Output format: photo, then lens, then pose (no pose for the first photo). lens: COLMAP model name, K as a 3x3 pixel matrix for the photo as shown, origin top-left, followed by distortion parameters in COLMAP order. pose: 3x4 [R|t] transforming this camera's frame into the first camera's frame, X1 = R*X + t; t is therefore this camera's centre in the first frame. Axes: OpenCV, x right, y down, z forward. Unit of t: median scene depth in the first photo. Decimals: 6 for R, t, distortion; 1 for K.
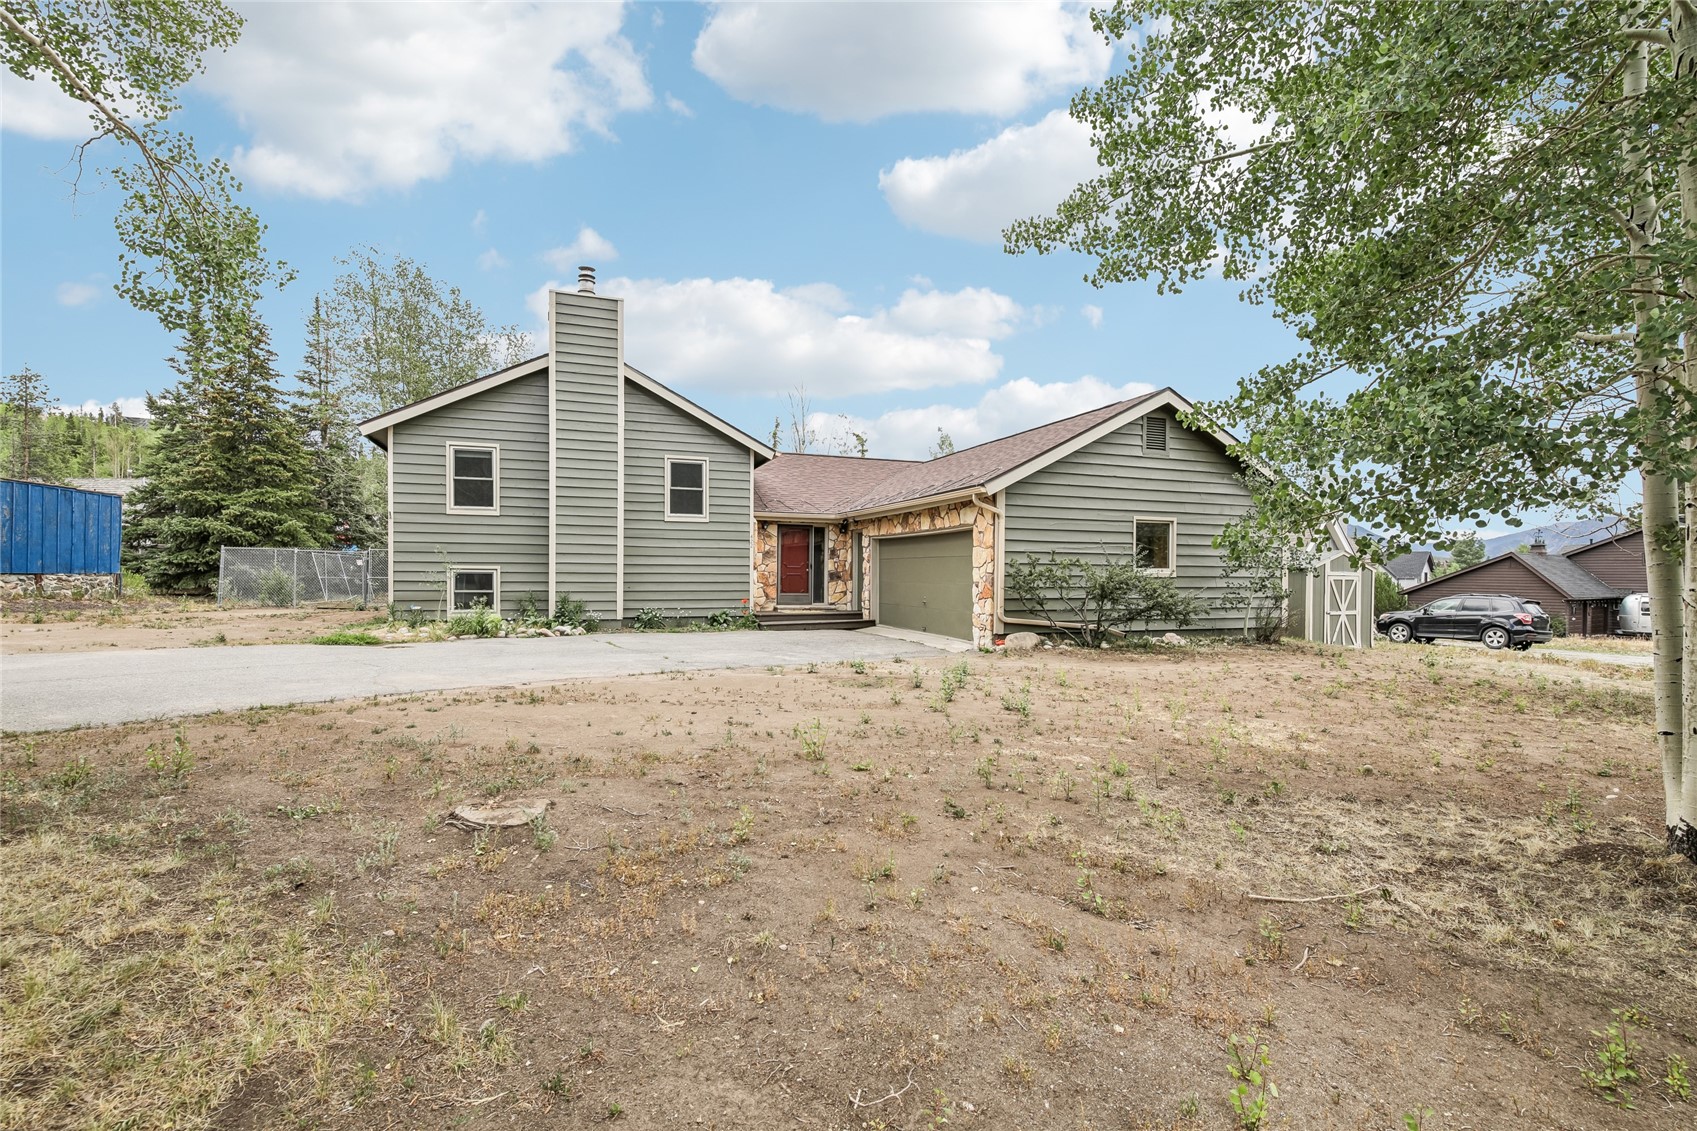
lens RADIAL K [[760.5, 0, 812.4], [0, 760.5, 570.2], [0, 0, 1]] dist [-0.000035, -0.000076]
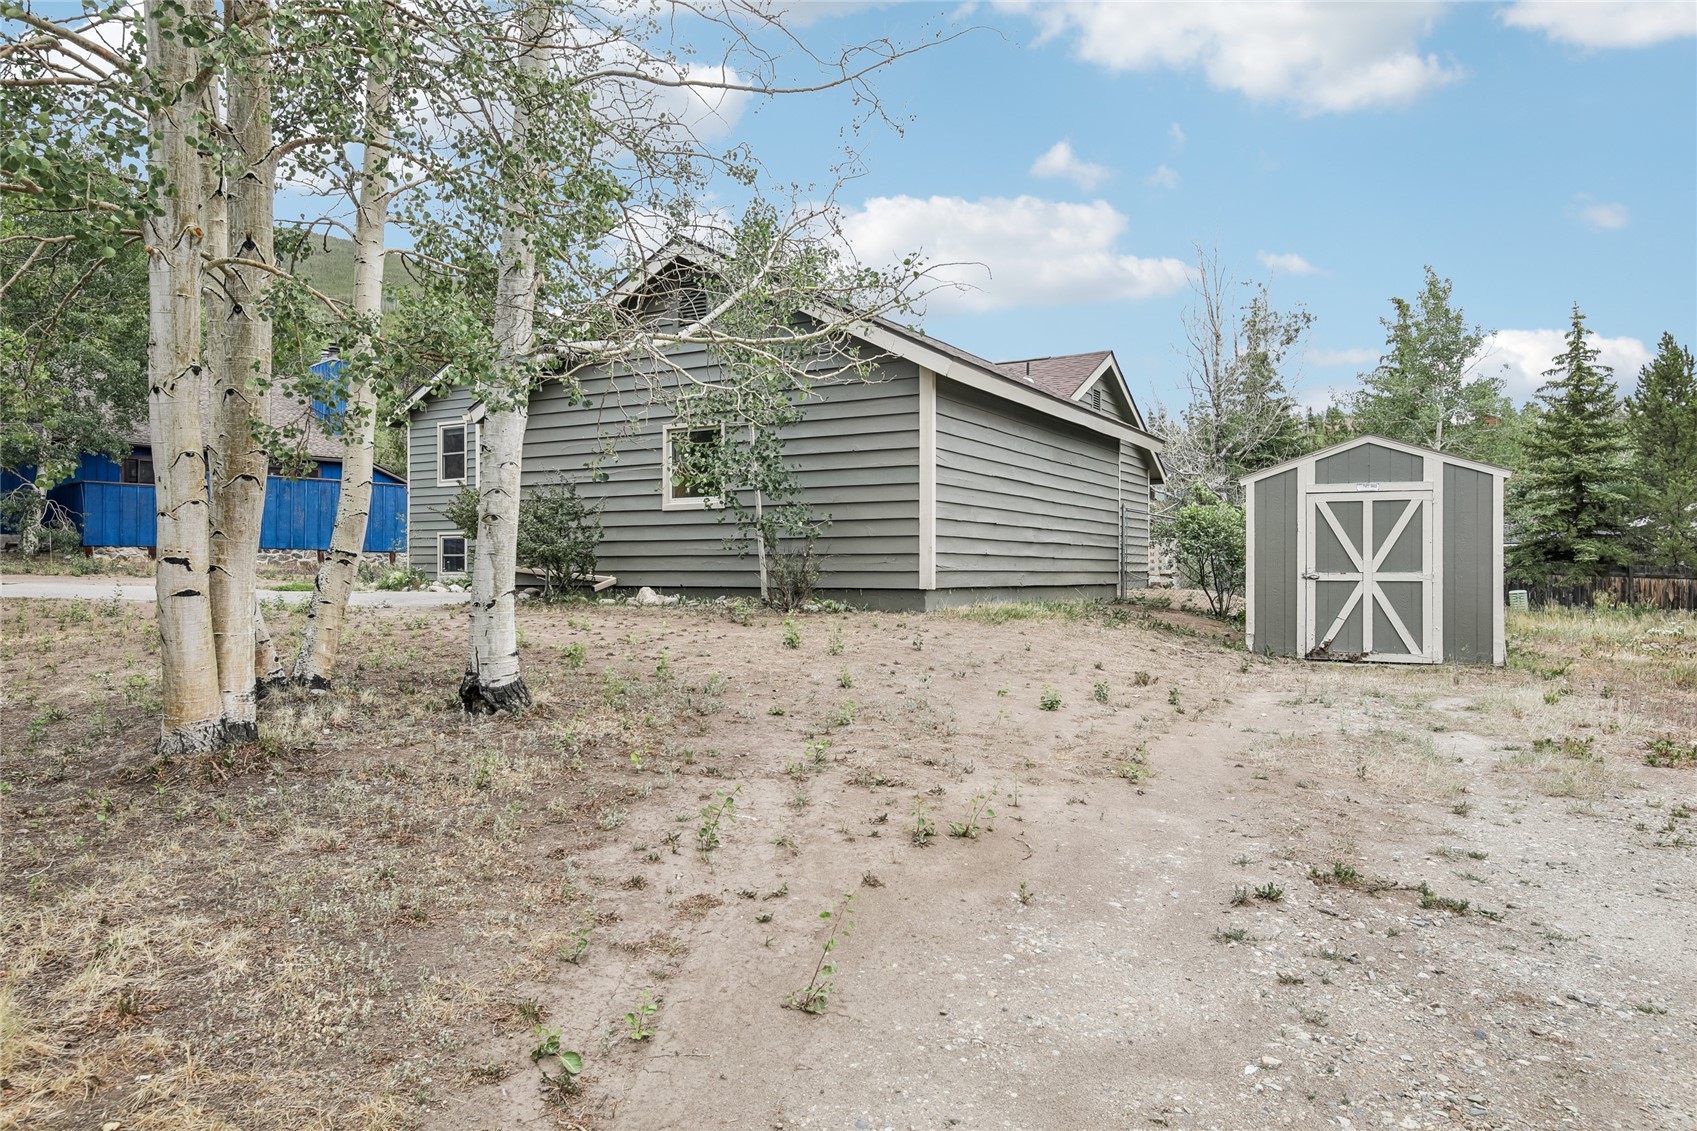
lens RADIAL K [[1143.7, 0, 846.6], [0, 1143.7, 569.2], [0, 0, 1]] dist [0.029489, 0.002422]
pose [[0.628670, -0.009197, -0.777618, 1.165243], [0.015685, 0.999877, 0.000855, 0.052164], [0.777514, -0.012734, 0.628736, 0.401788]]
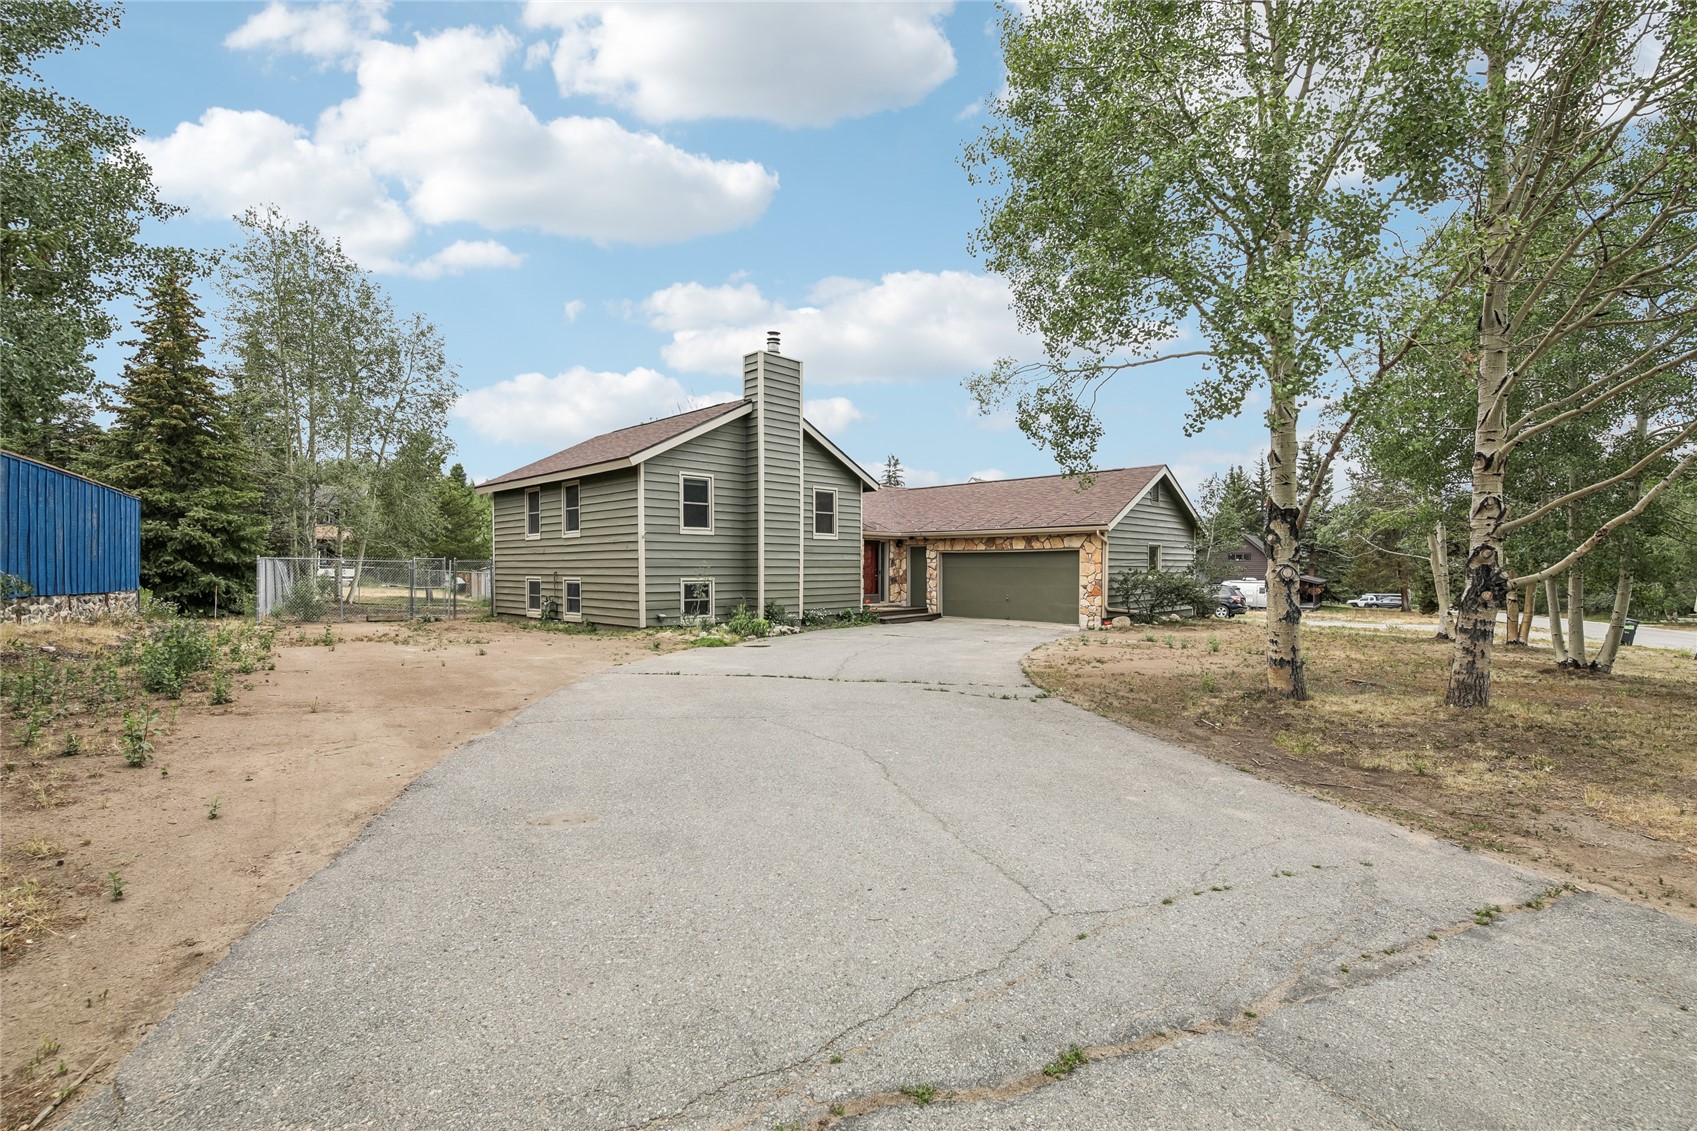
lens RADIAL K [[760.5, 0, 795.2], [0, 760.5, 568.7], [0, 0, 1]] dist [-0.000035, -0.000076]
pose [[0.906678, -0.009272, 0.421721, -0.794958], [0.006482, 0.999947, 0.008049, -0.028170], [-0.421773, -0.004565, 0.906690, -0.125282]]
